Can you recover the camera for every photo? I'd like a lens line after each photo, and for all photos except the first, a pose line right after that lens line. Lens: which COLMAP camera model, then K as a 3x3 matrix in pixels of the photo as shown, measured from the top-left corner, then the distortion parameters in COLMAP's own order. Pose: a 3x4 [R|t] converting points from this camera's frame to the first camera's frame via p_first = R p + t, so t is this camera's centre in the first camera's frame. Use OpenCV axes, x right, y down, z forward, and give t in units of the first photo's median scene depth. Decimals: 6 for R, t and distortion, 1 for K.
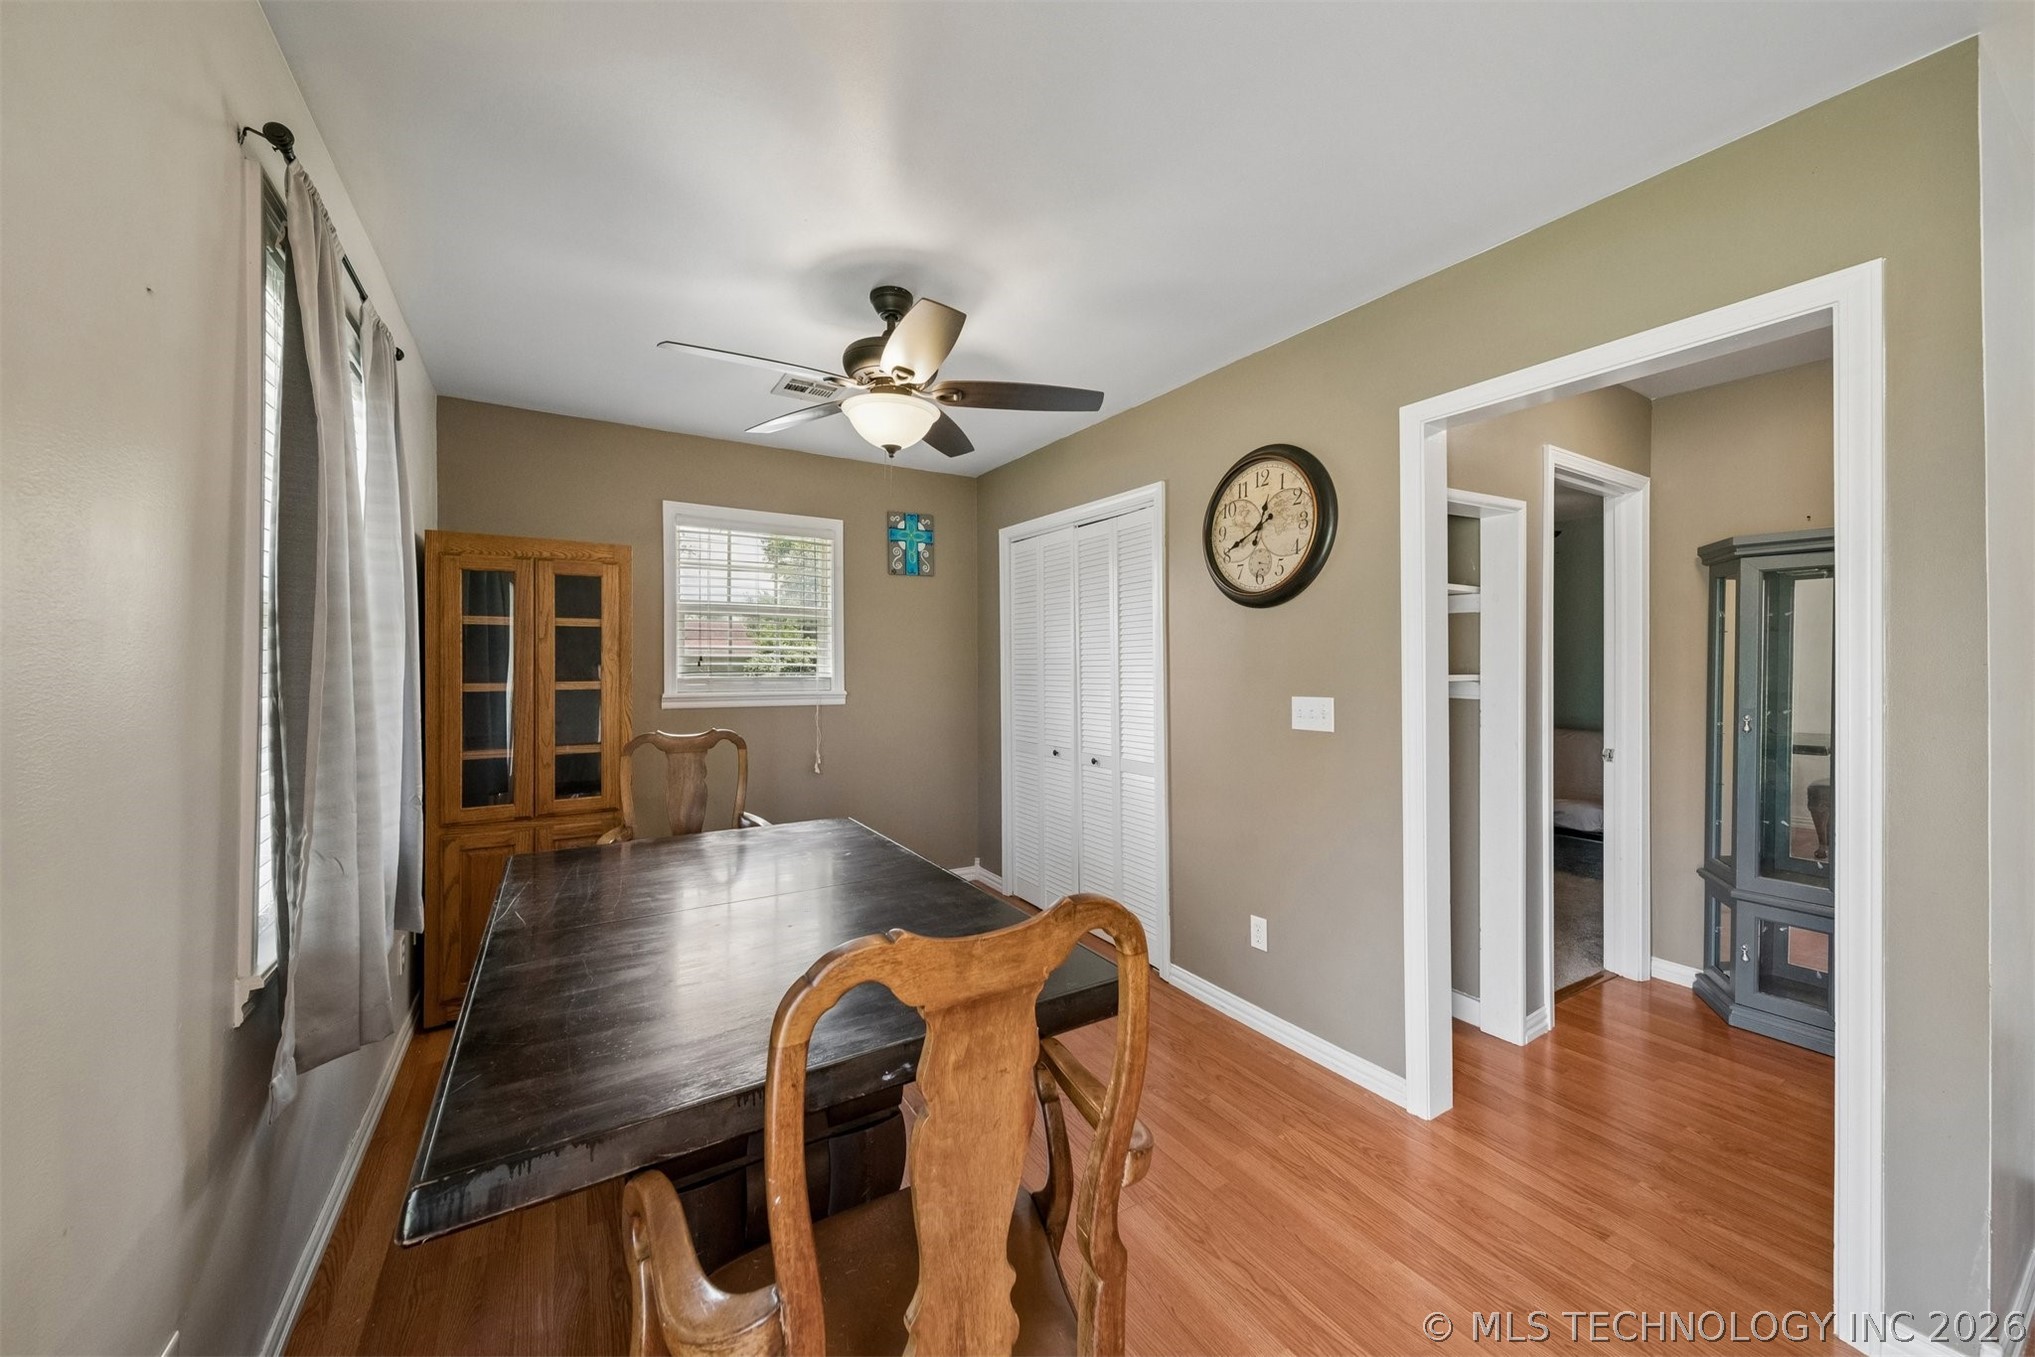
lens RADIAL K [[722.4, 0, 1017.5], [0, 722.4, 678.5], [0, 0, 1]] dist [0.010692, -0.000051]
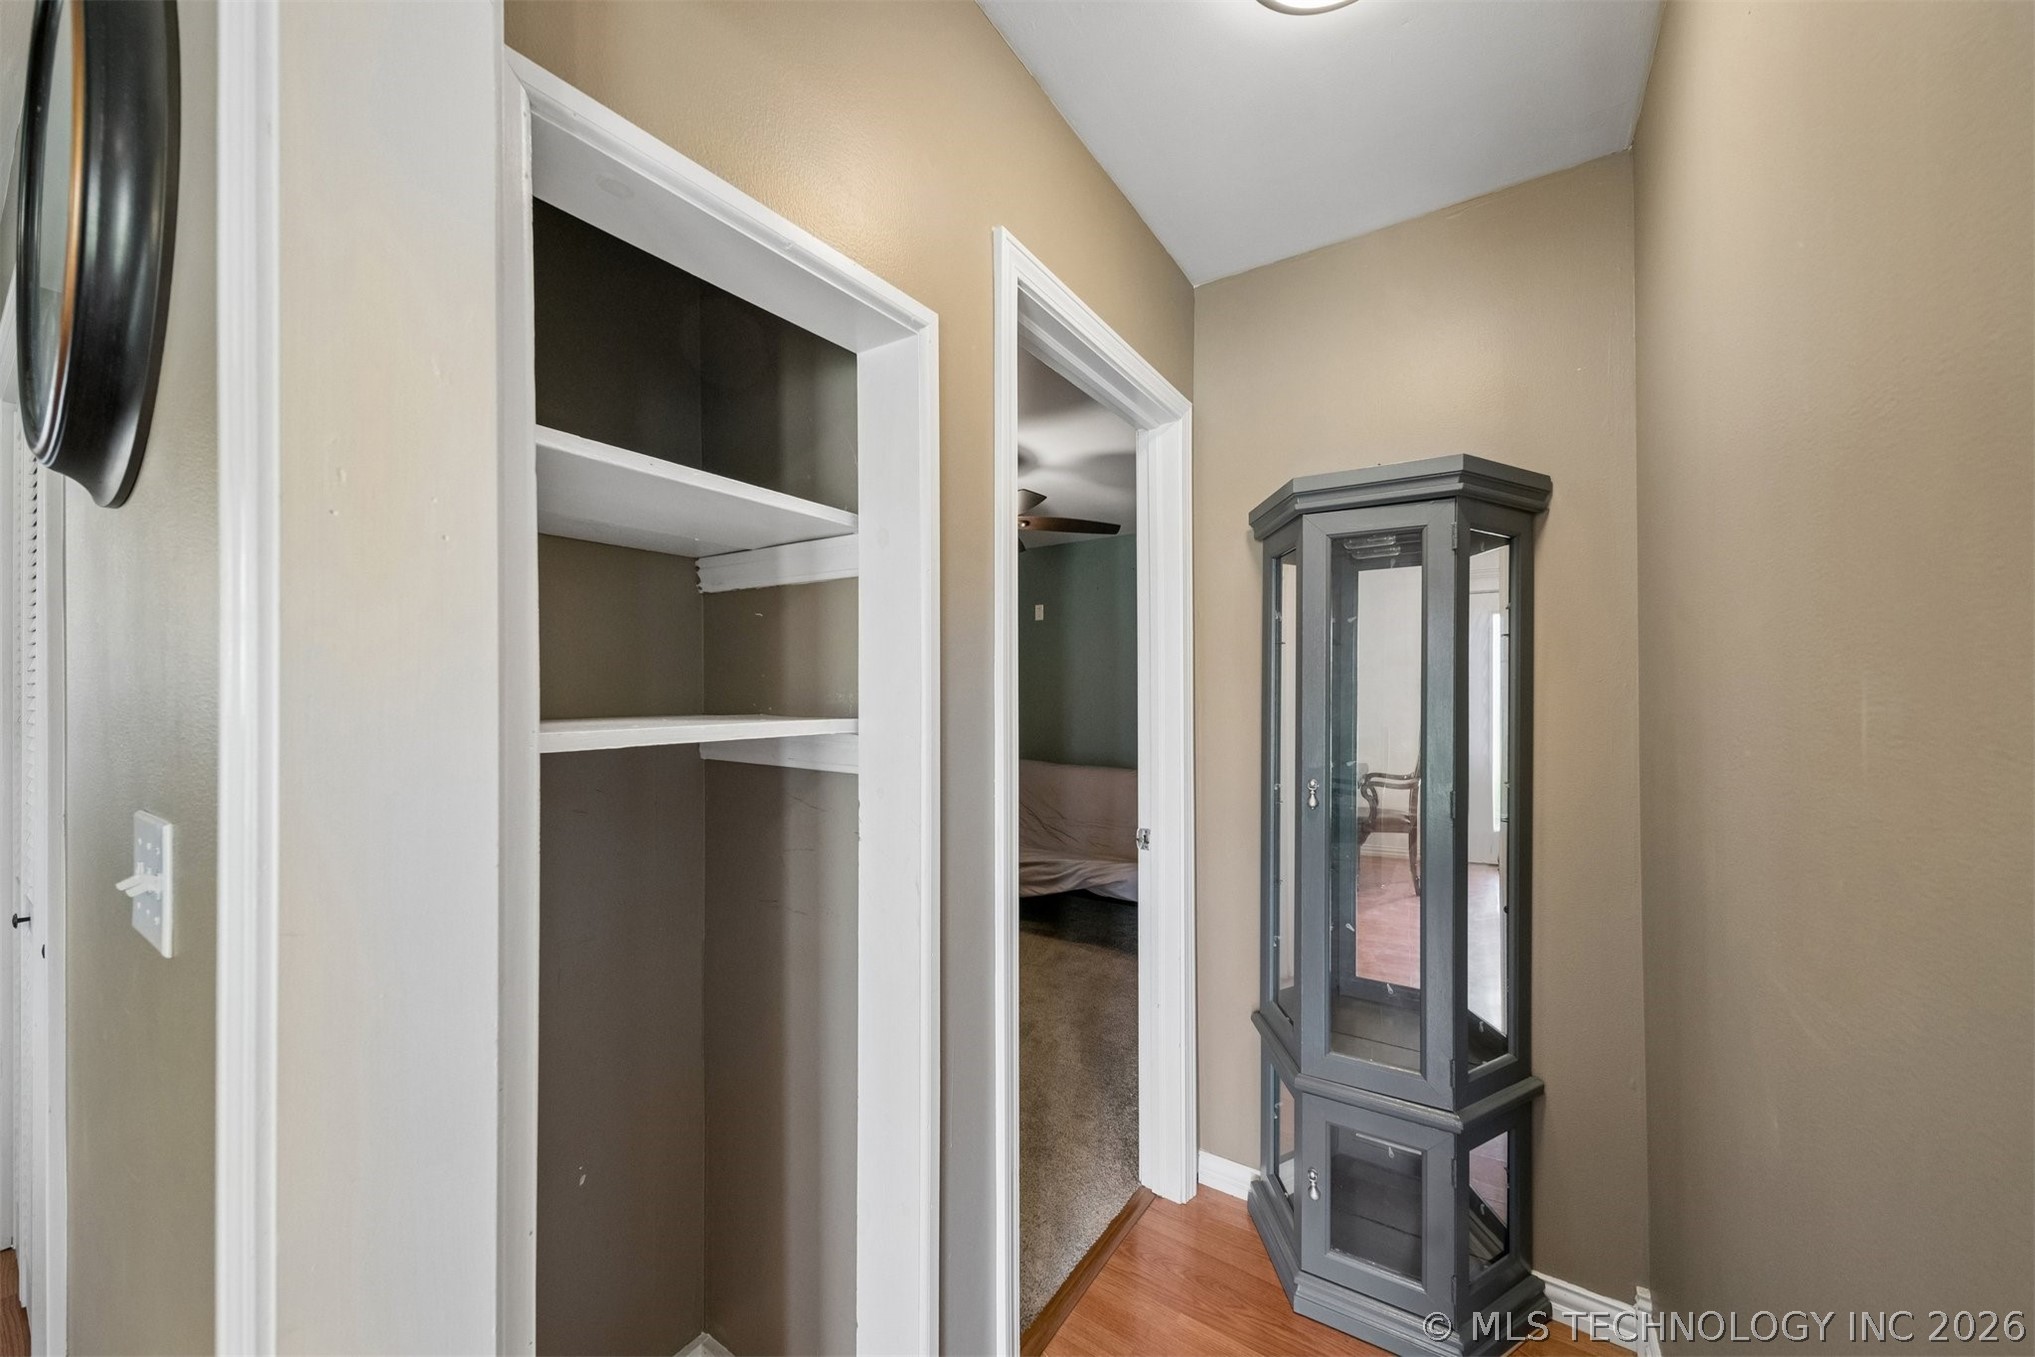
lens RADIAL K [[716.3, 0, 1024.8], [0, 716.3, 695.3], [0, 0, 1]] dist [0.011760, -0.000059]
pose [[0.906217, 0.001008, 0.422811, 0.486550], [0.003972, 0.999933, -0.010899, -0.012078], [-0.422794, 0.011556, 0.906152, 0.512505]]
